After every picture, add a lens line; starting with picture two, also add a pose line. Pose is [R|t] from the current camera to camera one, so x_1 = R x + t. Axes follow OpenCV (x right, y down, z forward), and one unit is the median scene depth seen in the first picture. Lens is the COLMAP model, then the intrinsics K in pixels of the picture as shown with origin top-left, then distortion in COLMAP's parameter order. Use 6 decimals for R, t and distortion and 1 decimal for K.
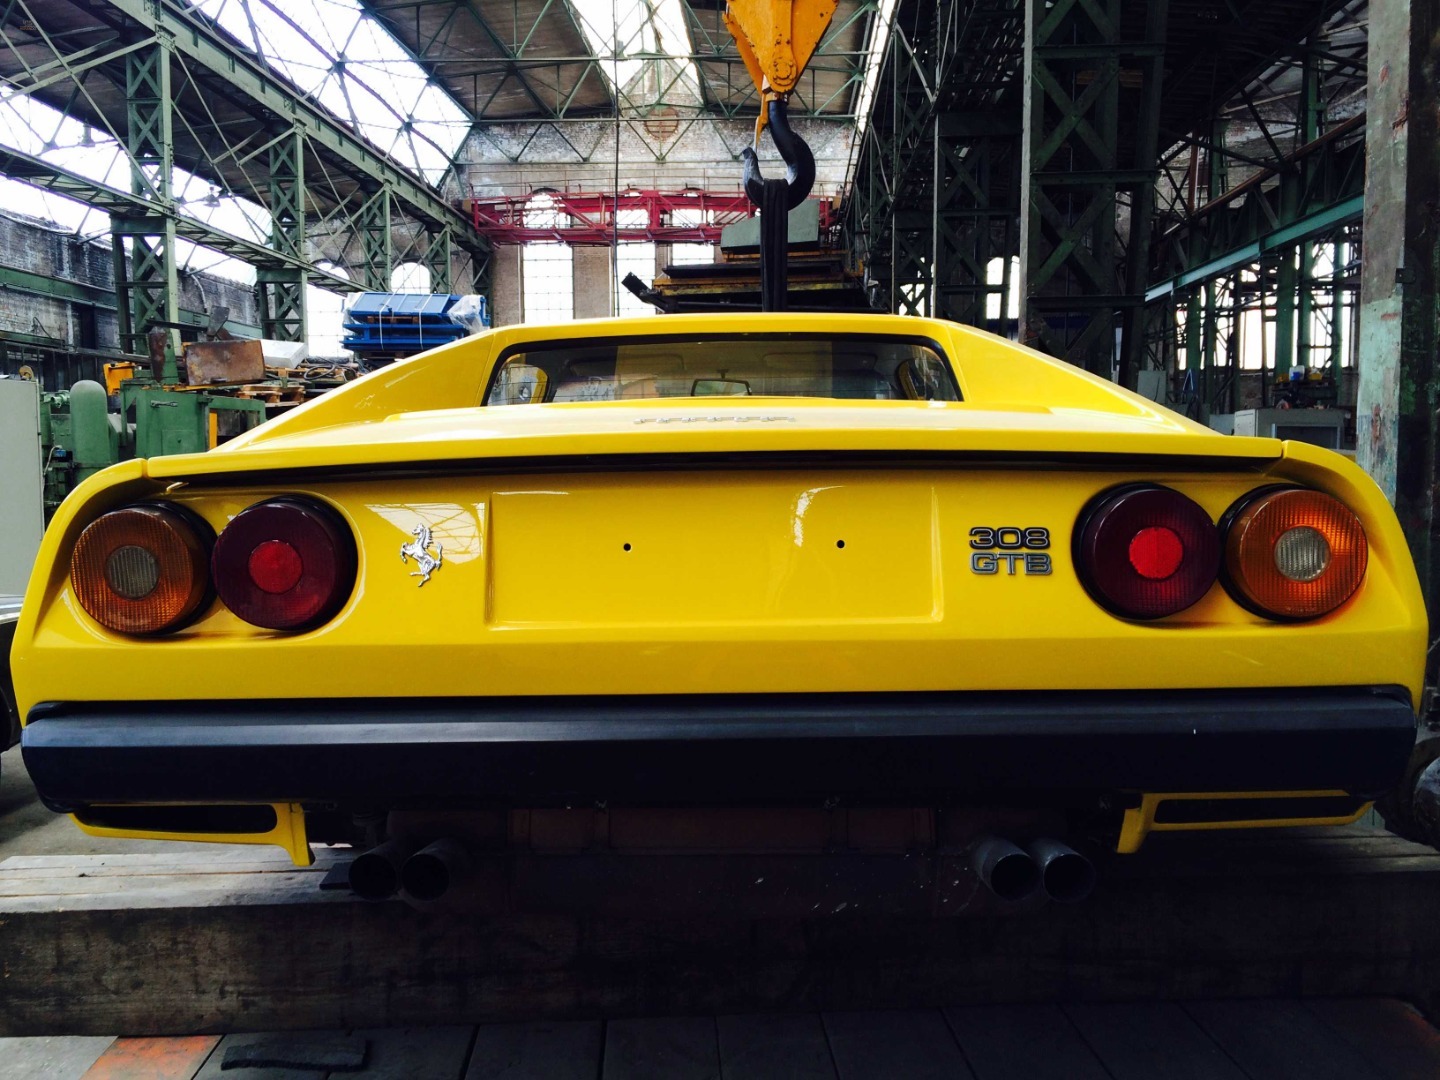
lens RADIAL K [[1274.6, 0, 720.0], [0, 1274.6, 540.0], [0, 0, 1]] dist [0.004756, -0.087640]
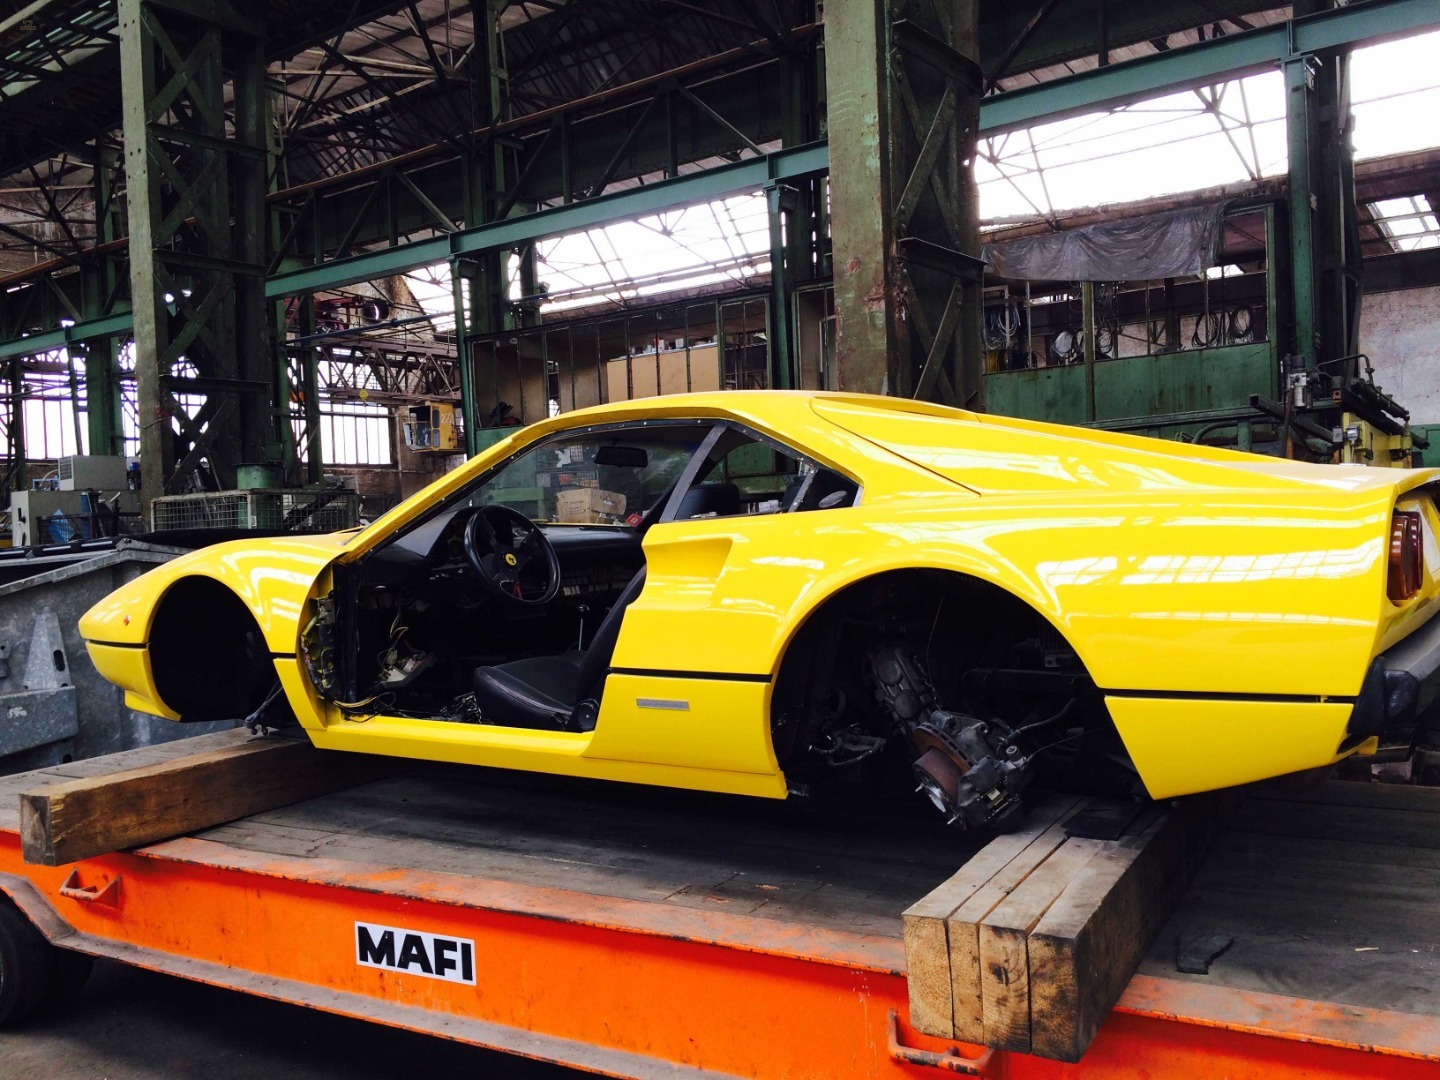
lens RADIAL K [[1274.6, 0, 720.0], [0, 1274.6, 540.0], [0, 0, 1]] dist [0.004756, -0.087640]
pose [[0.548409, -0.013292, 0.836105, -1.518873], [0.076008, 0.996527, -0.034012, -0.005276], [-0.832749, 0.082203, 0.547515, 0.601898]]
